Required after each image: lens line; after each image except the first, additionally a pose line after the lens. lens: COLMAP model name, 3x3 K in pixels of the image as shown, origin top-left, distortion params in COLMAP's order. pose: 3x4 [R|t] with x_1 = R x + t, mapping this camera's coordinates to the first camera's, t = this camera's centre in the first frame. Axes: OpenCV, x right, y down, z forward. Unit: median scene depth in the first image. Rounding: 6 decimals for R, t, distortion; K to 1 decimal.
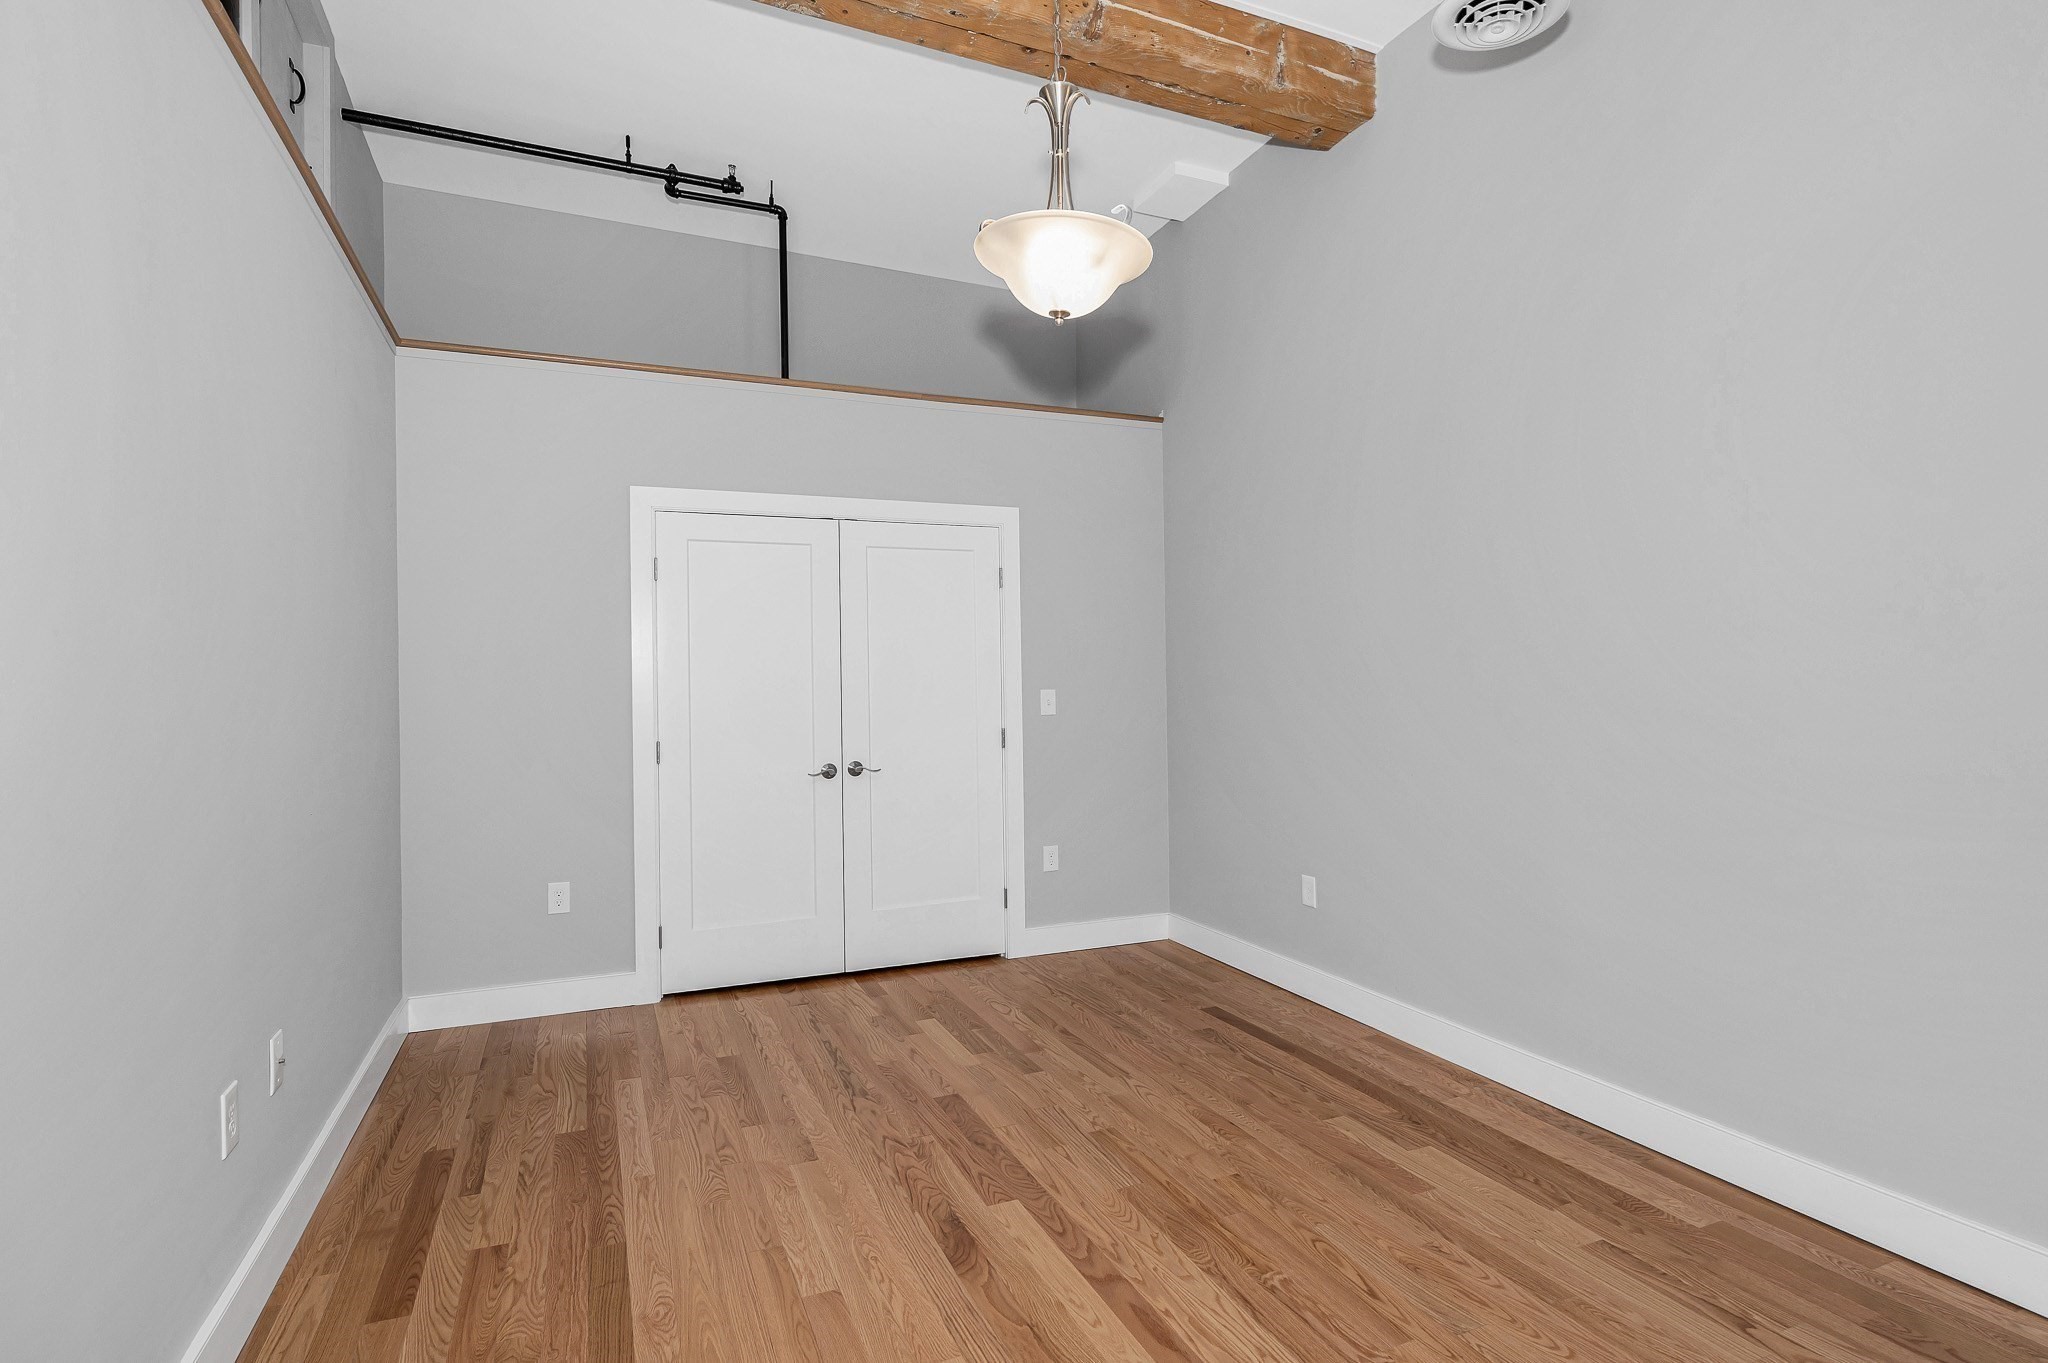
lens RADIAL K [[1018.4, 0, 943.3], [0, 1018.4, 692.8], [0, 0, 1]] dist [-0.000732, -0.001971]
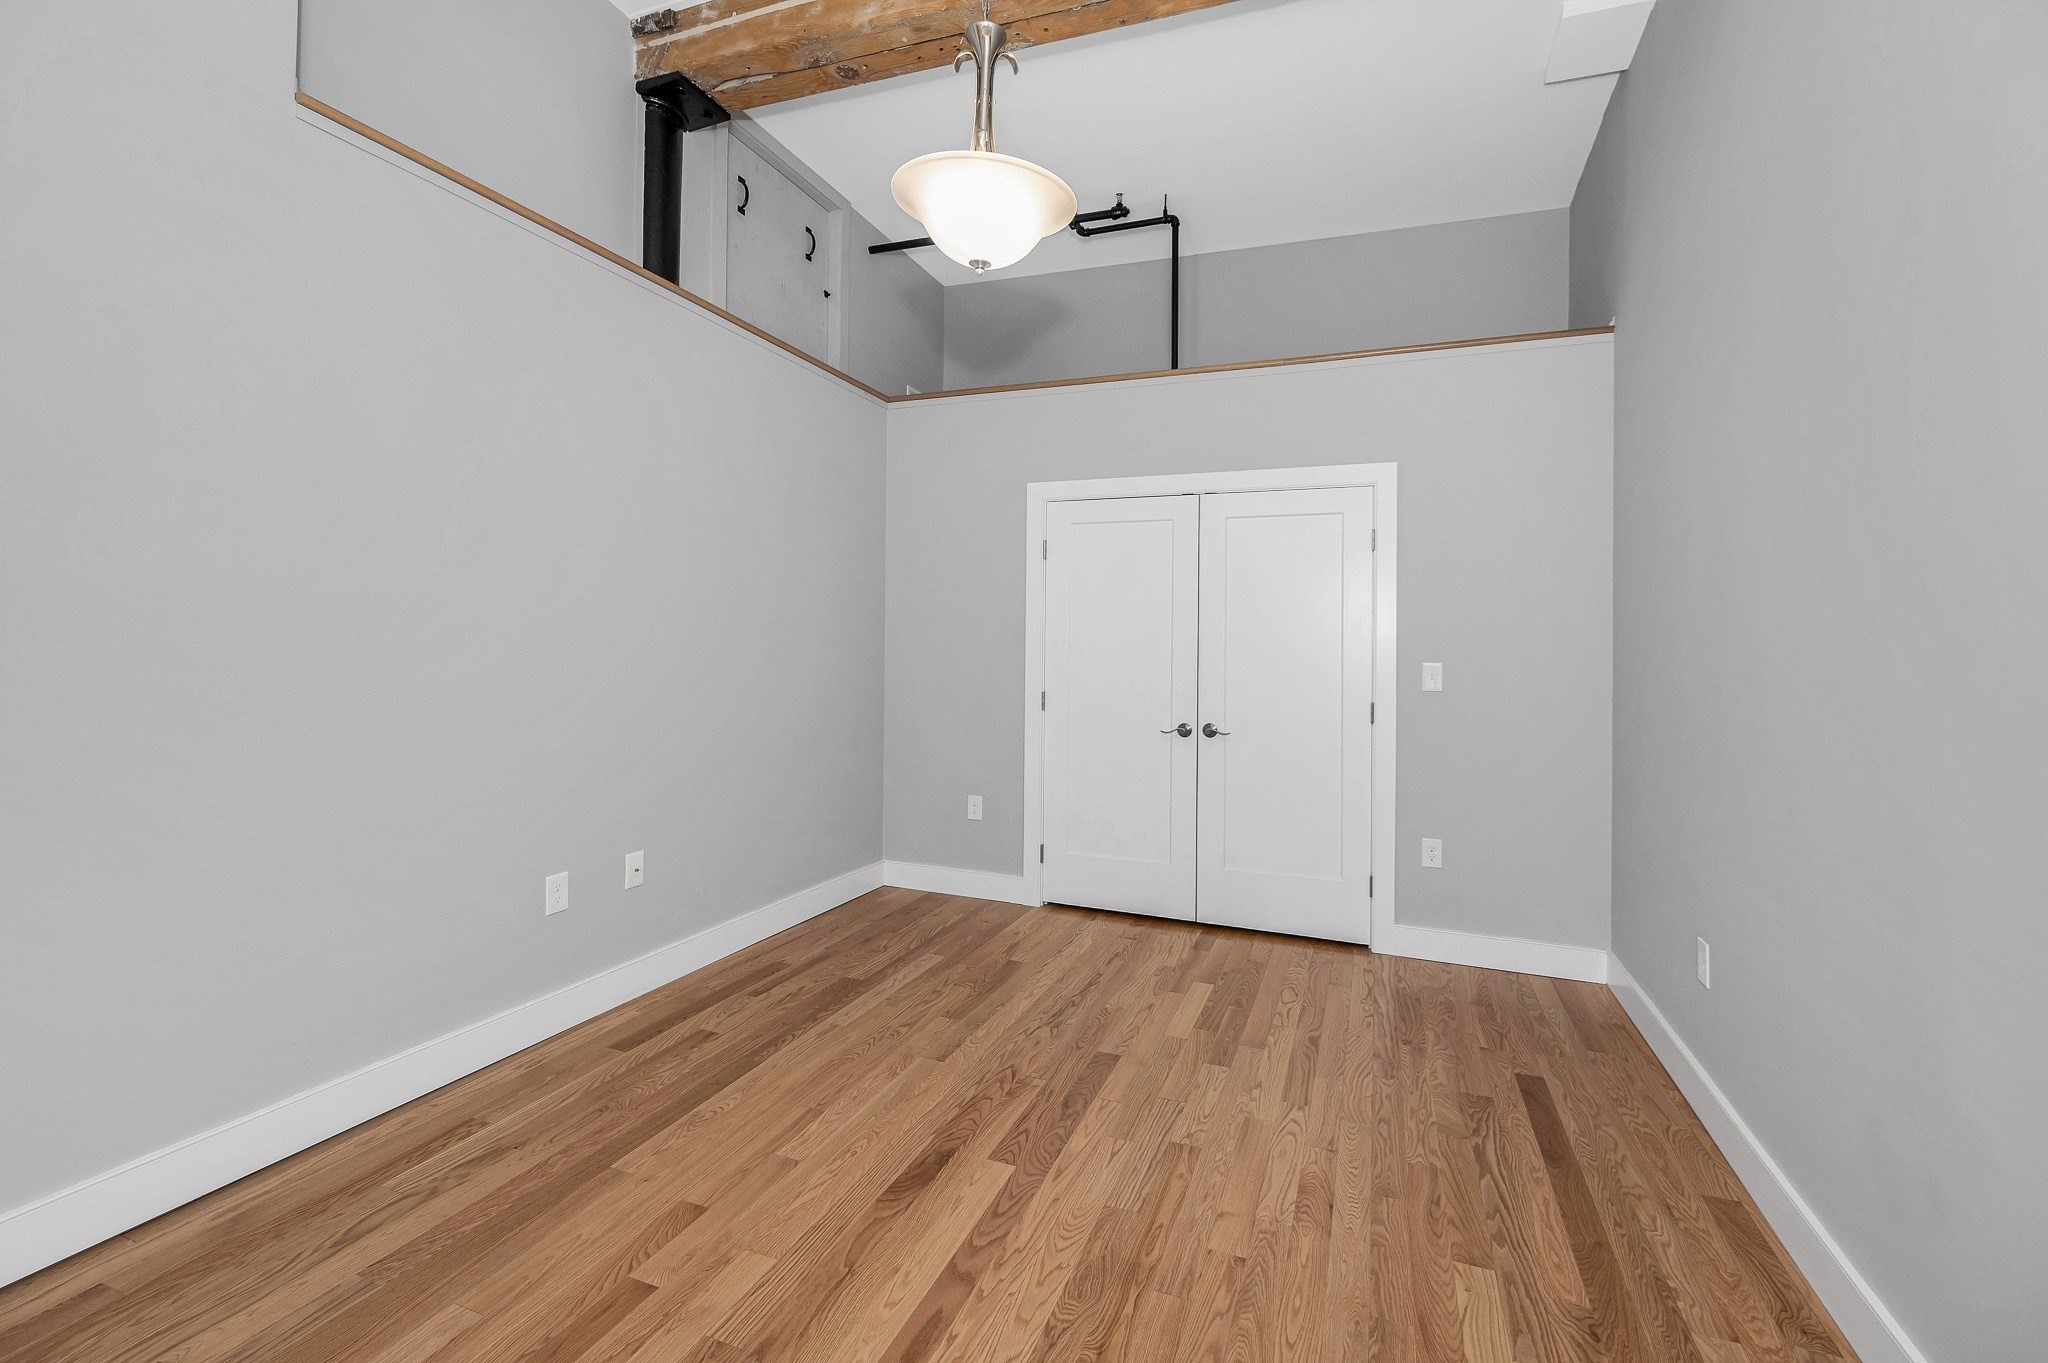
lens RADIAL K [[838.4, 0, 970.8], [0, 838.4, 650.9], [0, 0, 1]] dist [-0.000725, -0.000916]
pose [[0.735109, 0.030484, -0.677263, 0.470317], [-0.035811, 0.999340, 0.006111, -0.005416], [0.677002, 0.019761, 0.735715, 0.294202]]
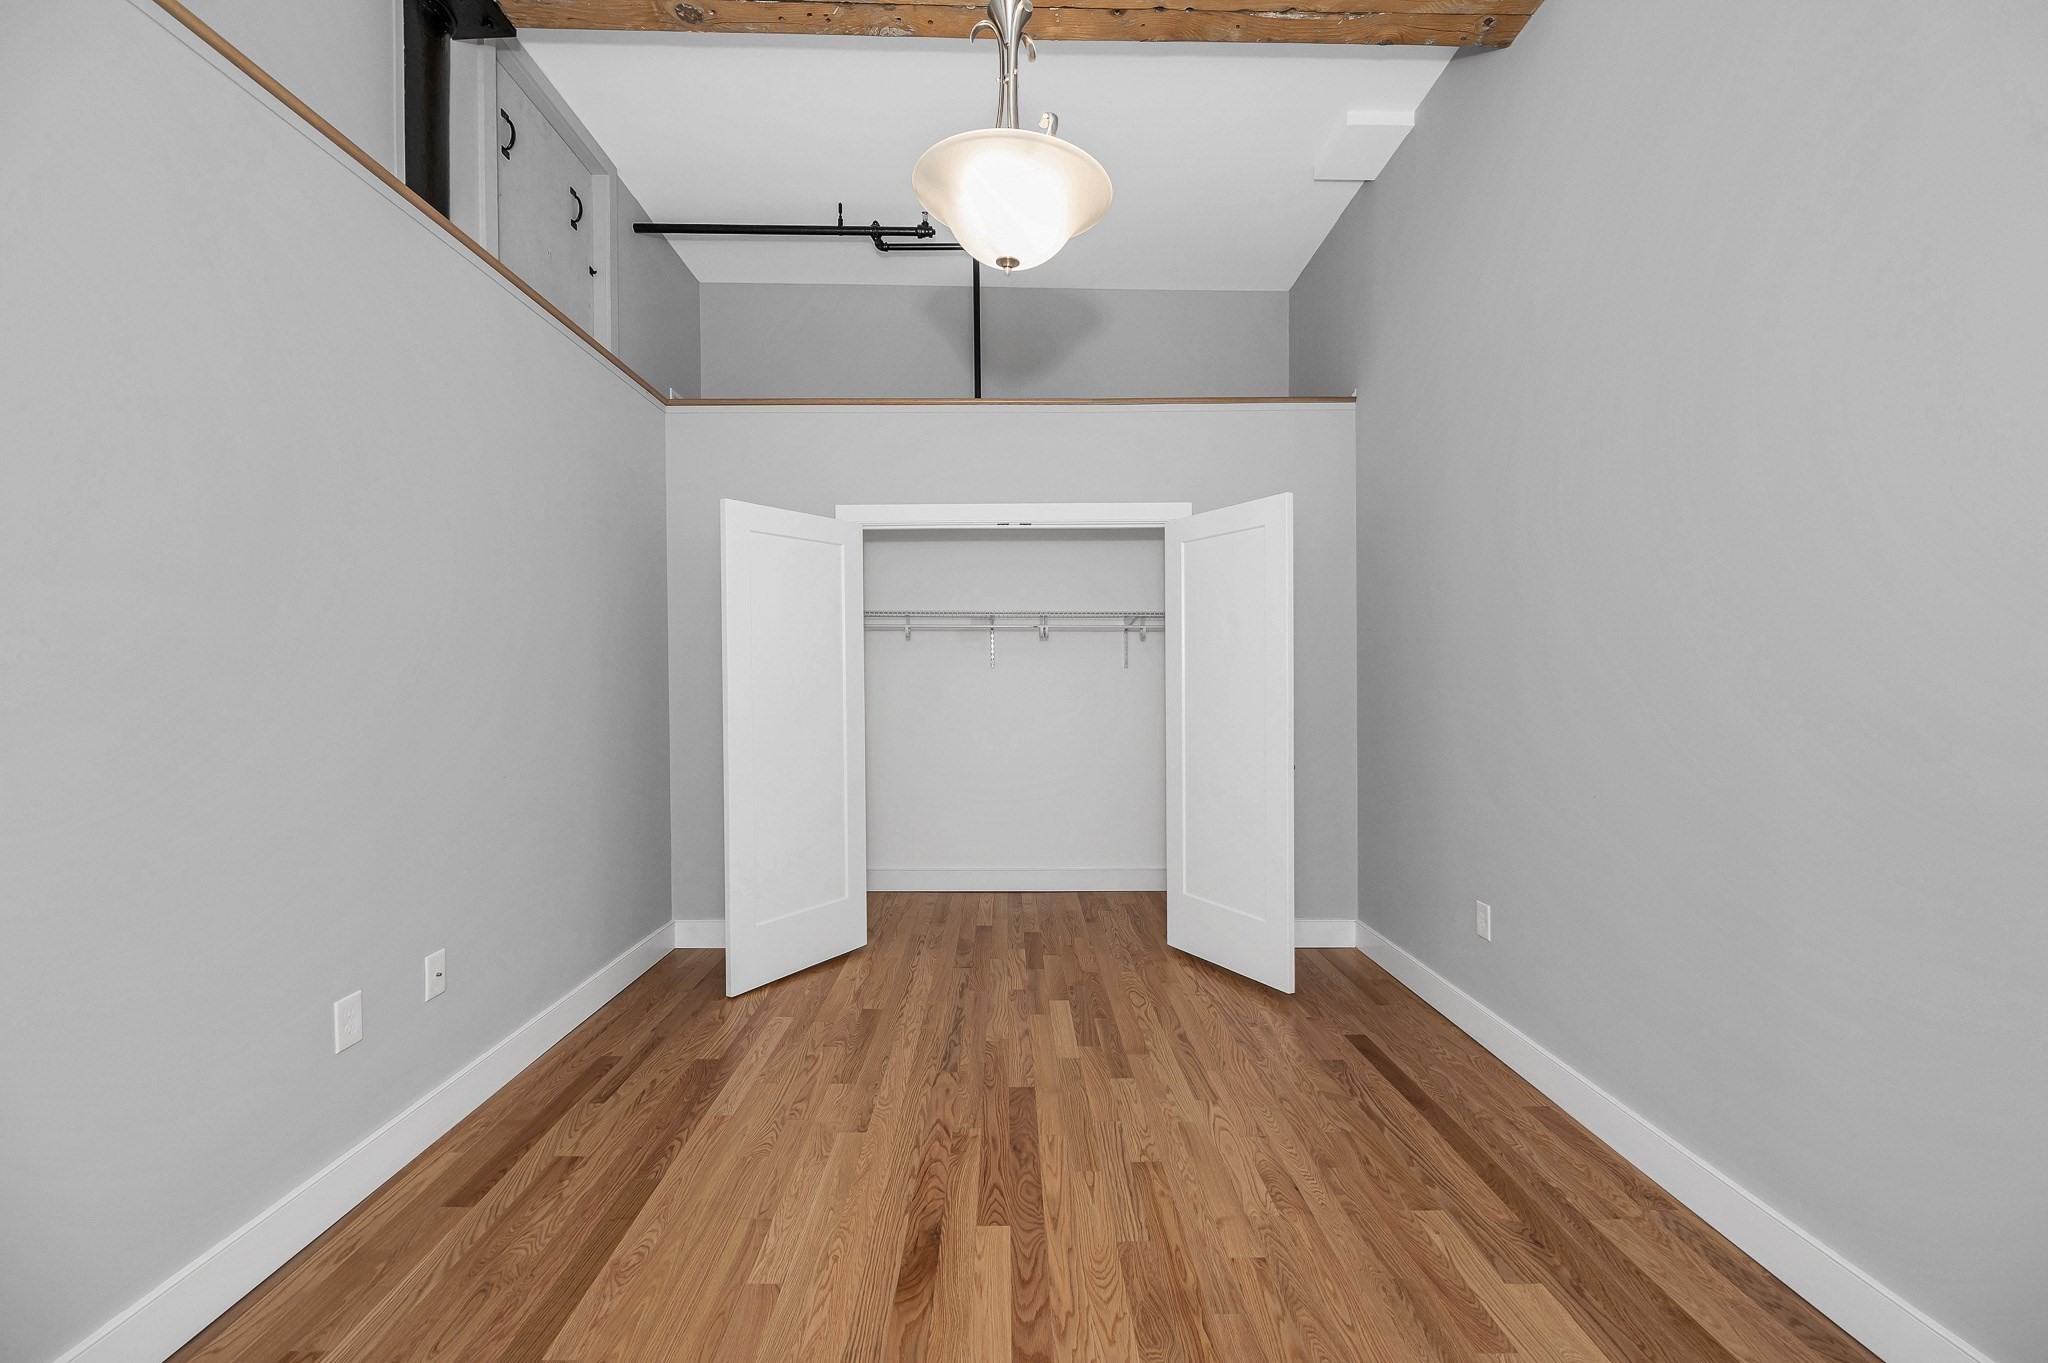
lens RADIAL K [[838.4, 0, 952.1], [0, 838.4, 698.5], [0, 0, 1]] dist [-0.000725, -0.000916]
pose [[0.930133, 0.019874, -0.366685, 0.244632], [-0.011335, 0.999612, 0.025427, -0.012527], [0.367049, -0.019494, 0.929997, 0.211778]]
